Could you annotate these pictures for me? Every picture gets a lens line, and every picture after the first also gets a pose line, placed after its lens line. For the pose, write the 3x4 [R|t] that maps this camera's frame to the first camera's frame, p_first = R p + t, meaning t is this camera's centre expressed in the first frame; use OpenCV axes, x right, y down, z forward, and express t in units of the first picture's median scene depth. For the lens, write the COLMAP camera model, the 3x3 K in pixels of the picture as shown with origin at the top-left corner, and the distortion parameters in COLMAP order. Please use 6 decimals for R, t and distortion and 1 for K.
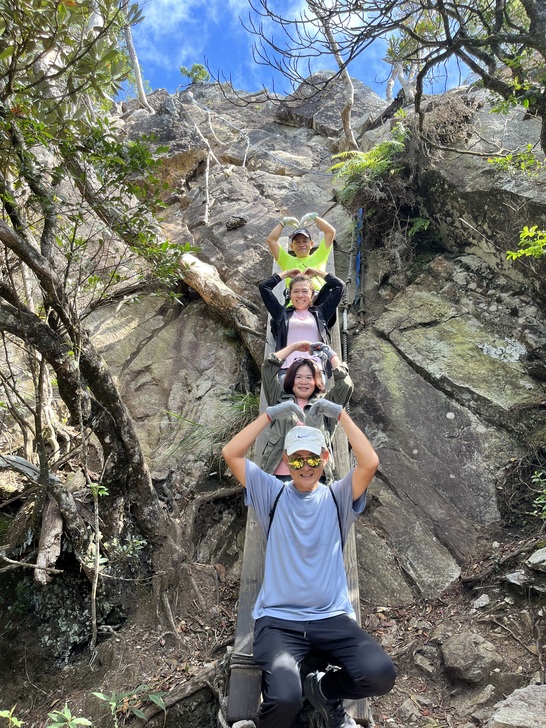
lens RADIAL K [[548.1, 0, 265.6], [0, 548.1, 367.7], [0, 0, 1]] dist [0.055180, -0.068395]
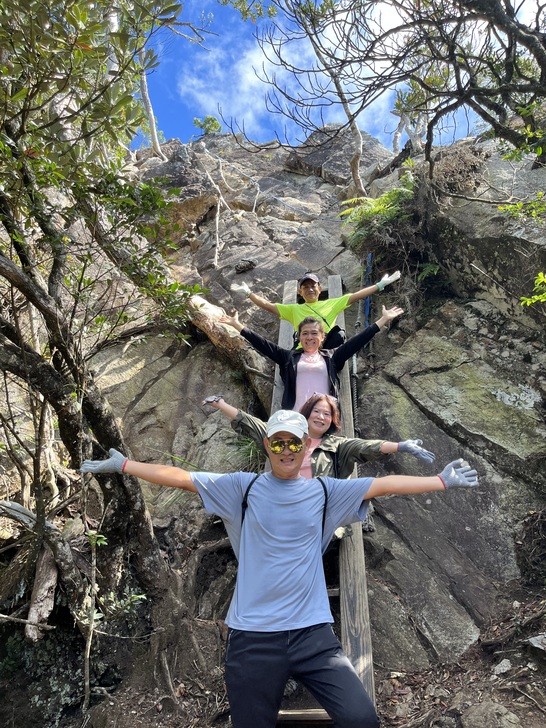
lens RADIAL K [[548.1, 0, 269.7], [0, 548.1, 366.4], [0, 0, 1]] dist [0.055180, -0.068395]
pose [[0.999901, 0.013434, -0.004119, -0.004263], [-0.013717, 0.996784, -0.078946, -0.003000], [0.003045, 0.078995, 0.996870, 0.023950]]
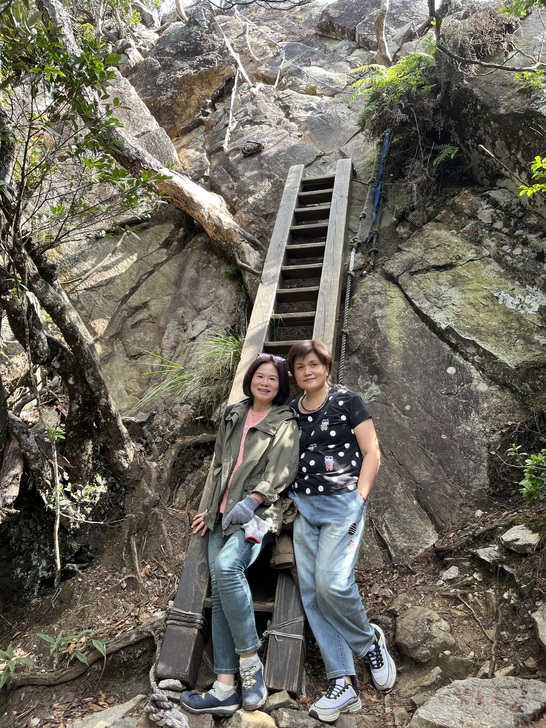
lens RADIAL K [[548.1, 0, 266.2], [0, 548.1, 367.2], [0, 0, 1]] dist [0.055180, -0.068395]
pose [[0.995152, 0.046719, -0.086549, 0.114644], [-0.036234, 0.992235, 0.118986, -0.016844], [0.091436, -0.115273, 0.989117, 0.073034]]
